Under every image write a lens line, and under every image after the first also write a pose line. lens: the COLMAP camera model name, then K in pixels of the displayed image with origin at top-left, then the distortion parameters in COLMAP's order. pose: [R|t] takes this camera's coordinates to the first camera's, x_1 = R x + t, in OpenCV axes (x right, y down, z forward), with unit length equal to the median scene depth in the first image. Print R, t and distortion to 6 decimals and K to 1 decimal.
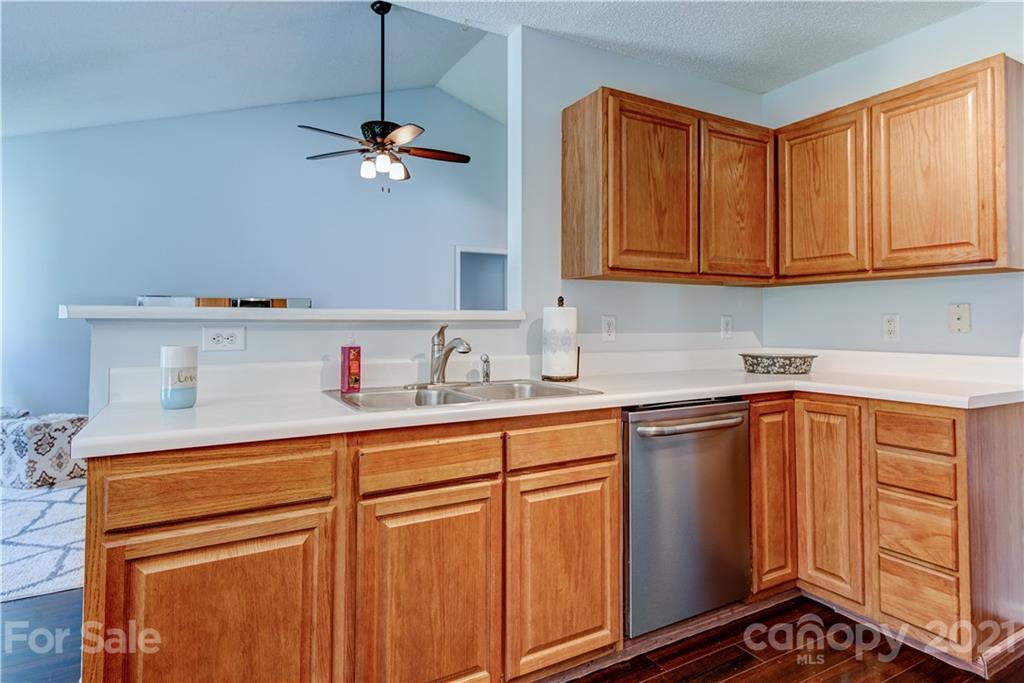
lens RADIAL K [[580.2, 0, 509.6], [0, 580.2, 316.0], [0, 0, 1]] dist [0.026450, -0.000702]
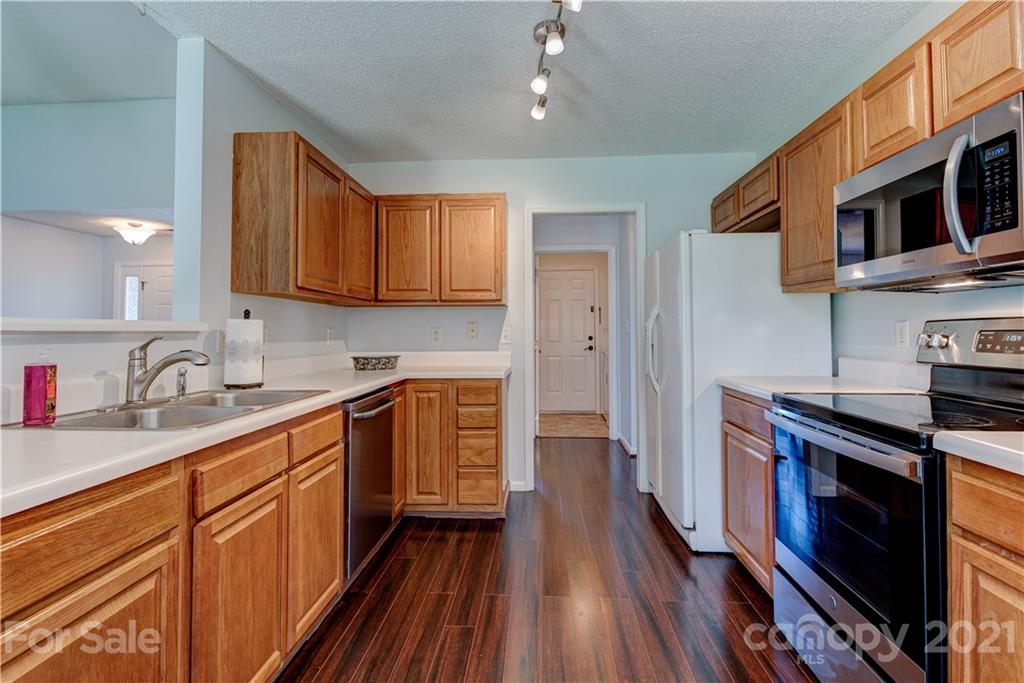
lens RADIAL K [[499.4, 0, 516.5], [0, 499.4, 327.5], [0, 0, 1]] dist [0.002416, -0.000196]
pose [[0.528539, 0.007277, 0.848878, -0.459571], [-0.006257, 0.999969, -0.004676, 0.001044], [-0.848886, -0.002840, 0.528569, 0.093841]]
